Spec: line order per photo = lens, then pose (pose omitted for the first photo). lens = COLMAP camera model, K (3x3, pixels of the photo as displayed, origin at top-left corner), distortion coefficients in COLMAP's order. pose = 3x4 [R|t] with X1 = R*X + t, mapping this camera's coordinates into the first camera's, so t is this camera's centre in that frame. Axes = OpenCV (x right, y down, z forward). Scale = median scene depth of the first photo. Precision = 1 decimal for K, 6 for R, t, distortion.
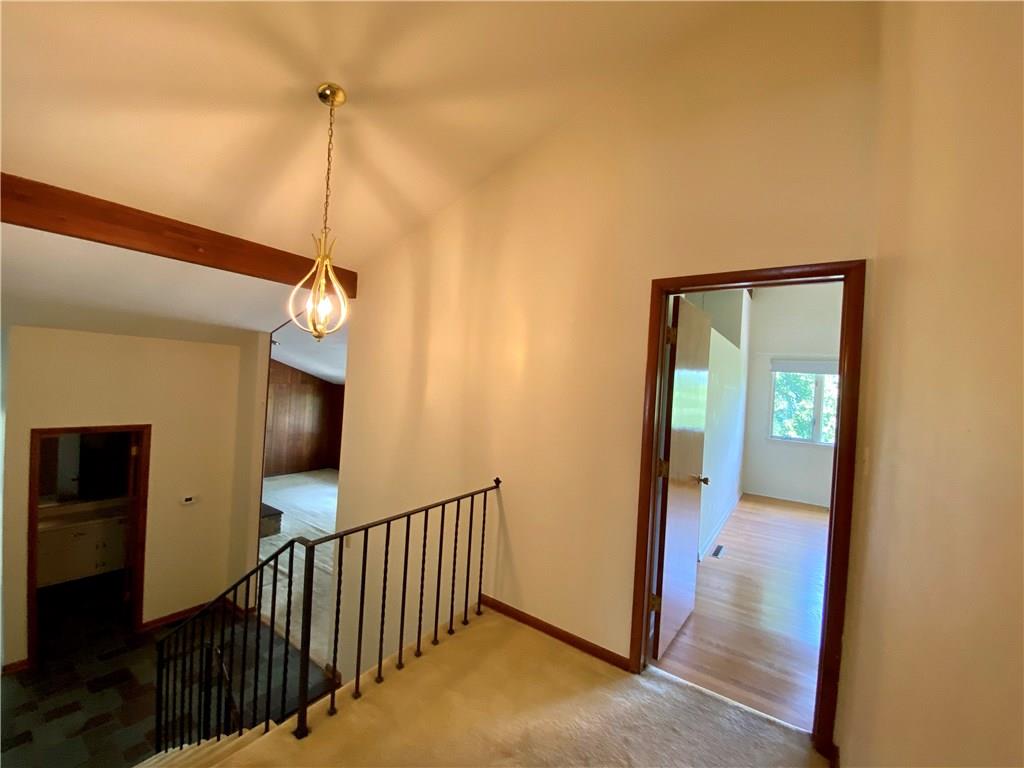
lens RADIAL K [[415.1, 0, 512.0], [0, 415.1, 384.0], [0, 0, 1]] dist [0.000097, 0.000008]
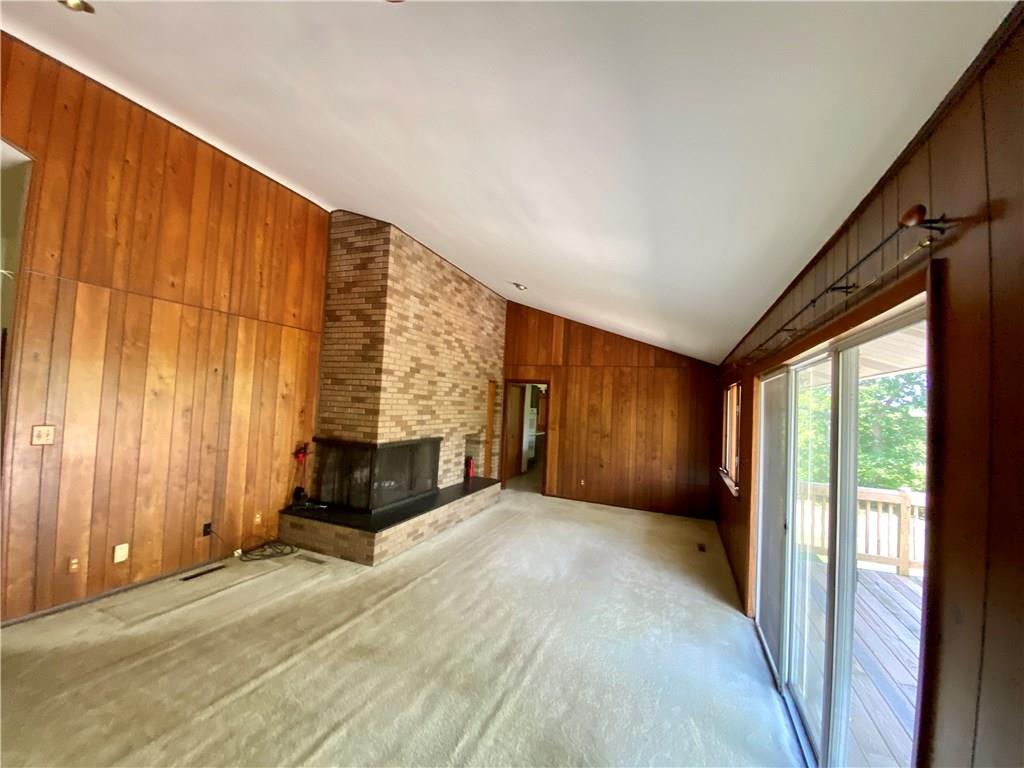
lens RADIAL K [[415.1, 0, 512.0], [0, 415.1, 384.0], [0, 0, 1]] dist [0.000097, 0.000008]
pose [[0.215589, -0.092784, -0.972066, 0.053788], [-0.037546, 0.993952, -0.103201, 0.103194], [0.975762, 0.058747, 0.210801, 0.700272]]
